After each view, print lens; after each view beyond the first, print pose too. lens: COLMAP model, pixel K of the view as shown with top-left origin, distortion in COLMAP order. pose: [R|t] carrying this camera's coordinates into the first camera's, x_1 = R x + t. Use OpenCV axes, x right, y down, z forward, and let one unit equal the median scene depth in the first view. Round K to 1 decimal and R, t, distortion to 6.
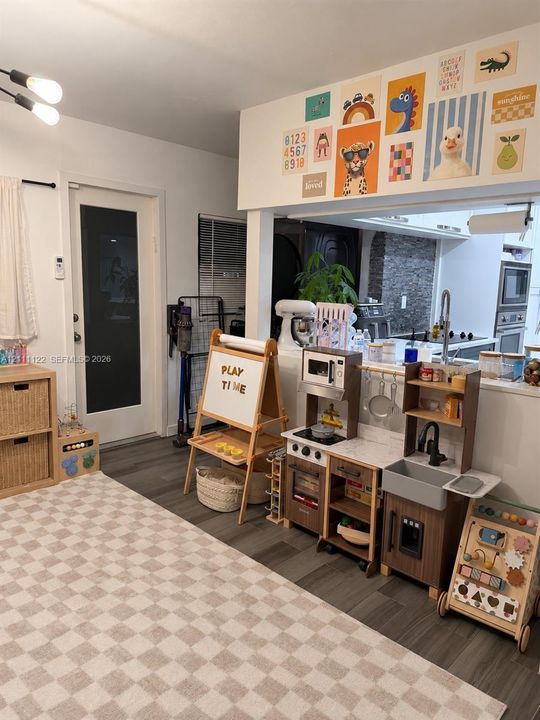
lens RADIAL K [[499.3, 0, 270.0], [0, 499.3, 360.0], [0, 0, 1]] dist [0.080809, -0.093863]
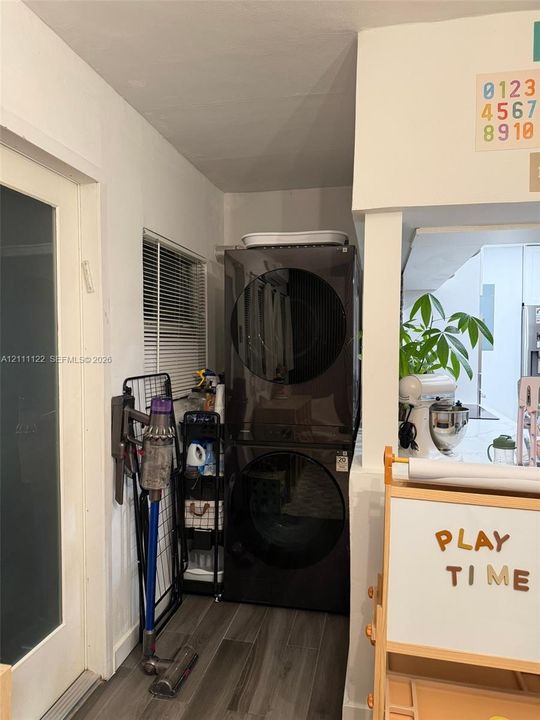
lens RADIAL K [[499.3, 0, 270.0], [0, 499.3, 360.0], [0, 0, 1]] dist [0.080809, -0.093863]
pose [[0.842381, -0.046910, 0.536837, -0.457472], [0.109234, 0.990387, -0.084863, -0.118250], [-0.527695, 0.130127, 0.839407, 0.671722]]
